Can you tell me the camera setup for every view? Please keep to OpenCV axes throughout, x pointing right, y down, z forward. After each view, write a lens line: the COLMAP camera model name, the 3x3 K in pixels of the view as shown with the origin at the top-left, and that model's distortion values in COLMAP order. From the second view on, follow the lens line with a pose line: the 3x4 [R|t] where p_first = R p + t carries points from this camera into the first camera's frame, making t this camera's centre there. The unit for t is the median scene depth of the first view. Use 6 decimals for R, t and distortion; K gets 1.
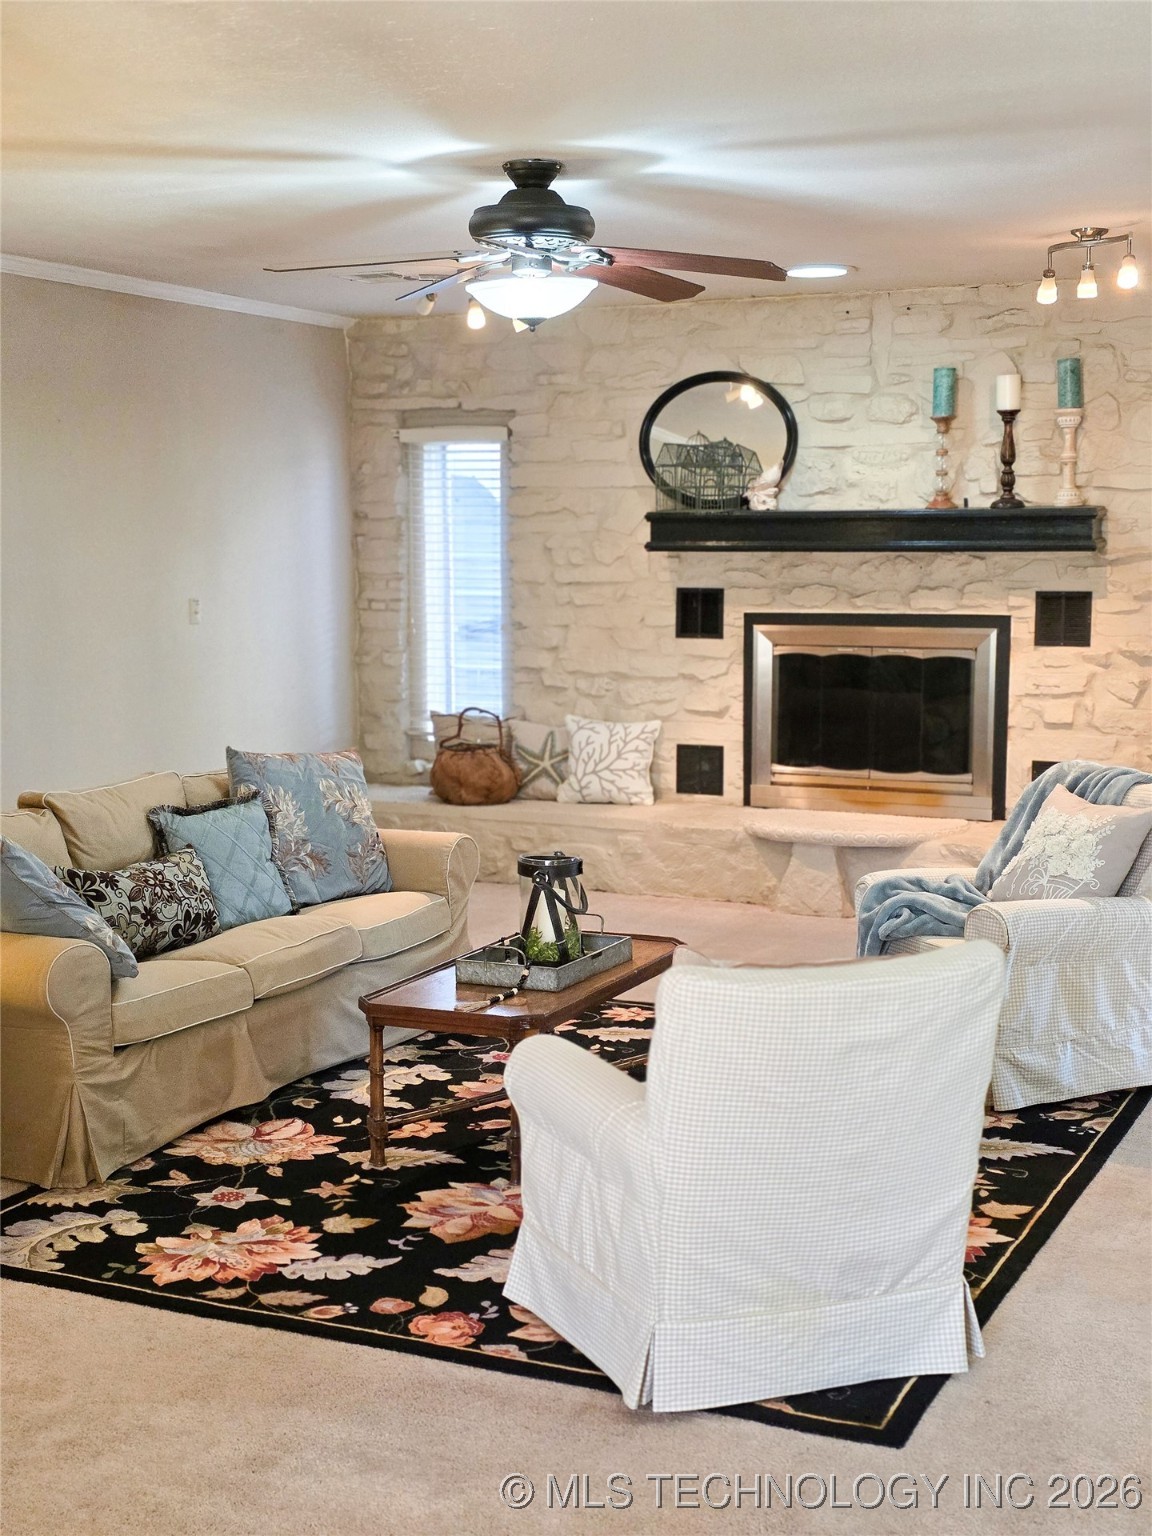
lens RADIAL K [[2041.1, 0, 571.6], [0, 2041.1, 797.4], [0, 0, 1]] dist [0.108618, -0.014040]
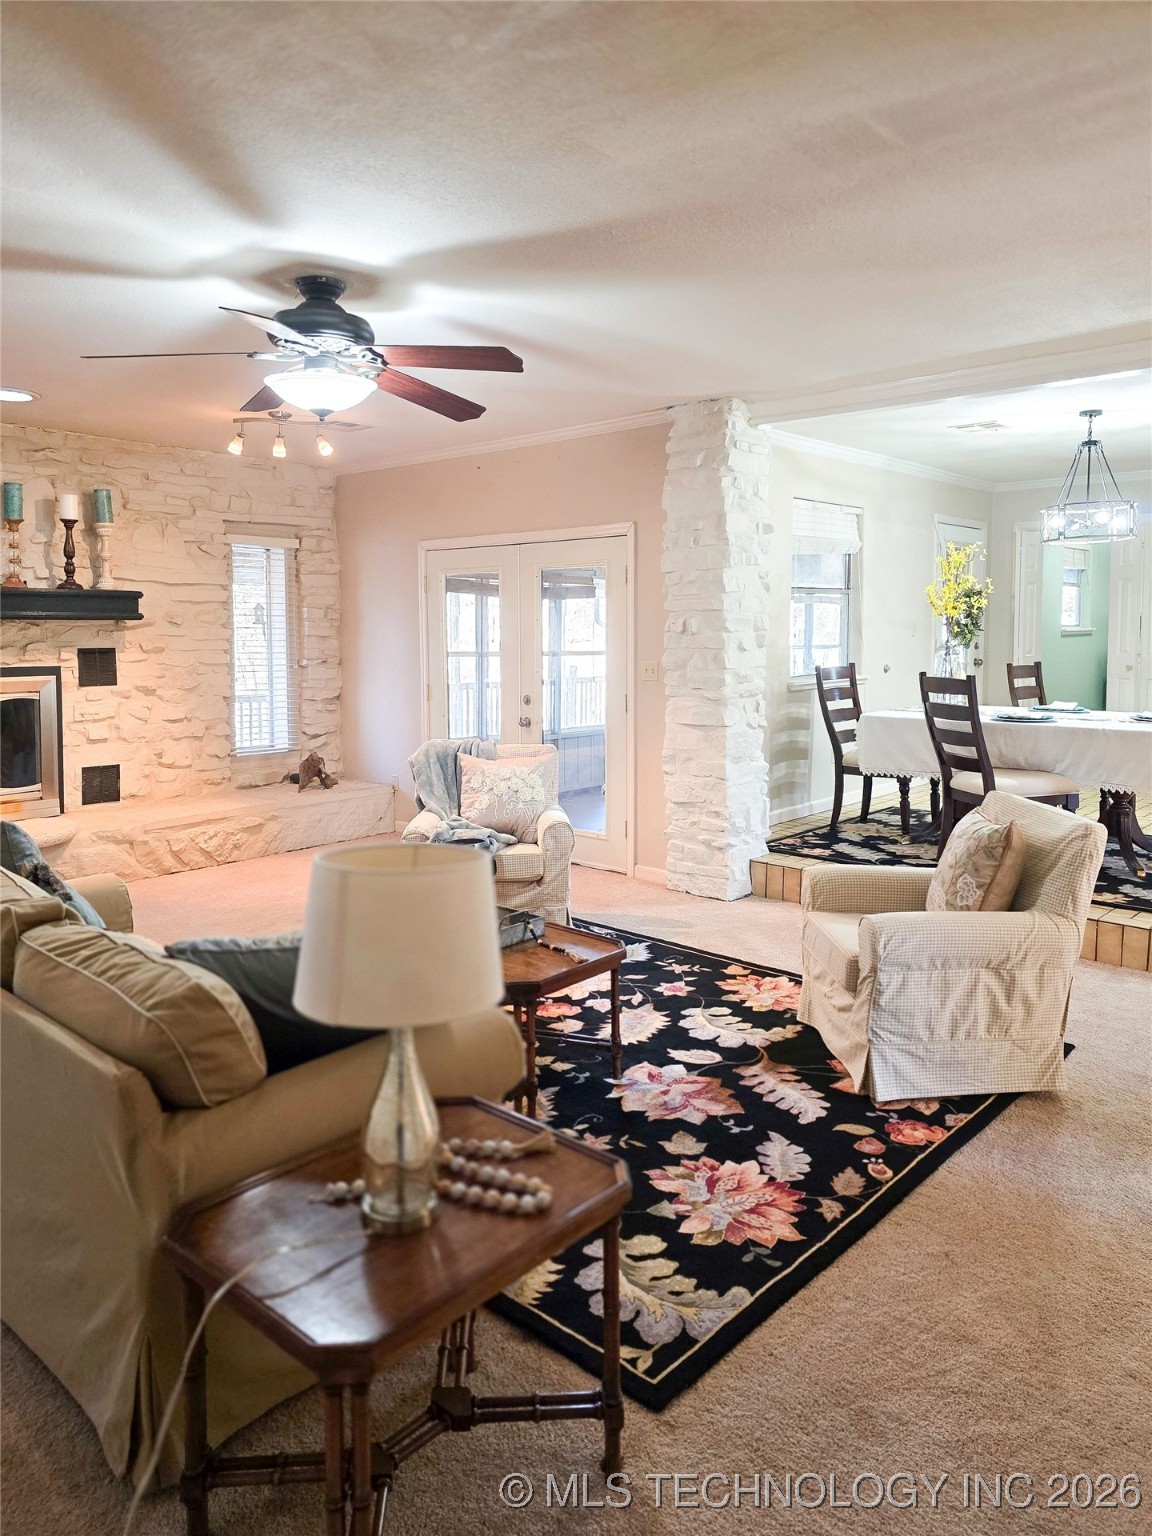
lens RADIAL K [[1047.2, 0, 574.9], [0, 1047.2, 750.7], [0, 0, 1]] dist [0.023501, -0.005973]
pose [[0.288222, -0.106614, 0.951610, -0.386291], [0.122069, 0.989765, 0.073917, -0.043120], [-0.949751, 0.094857, 0.298286, 0.472817]]
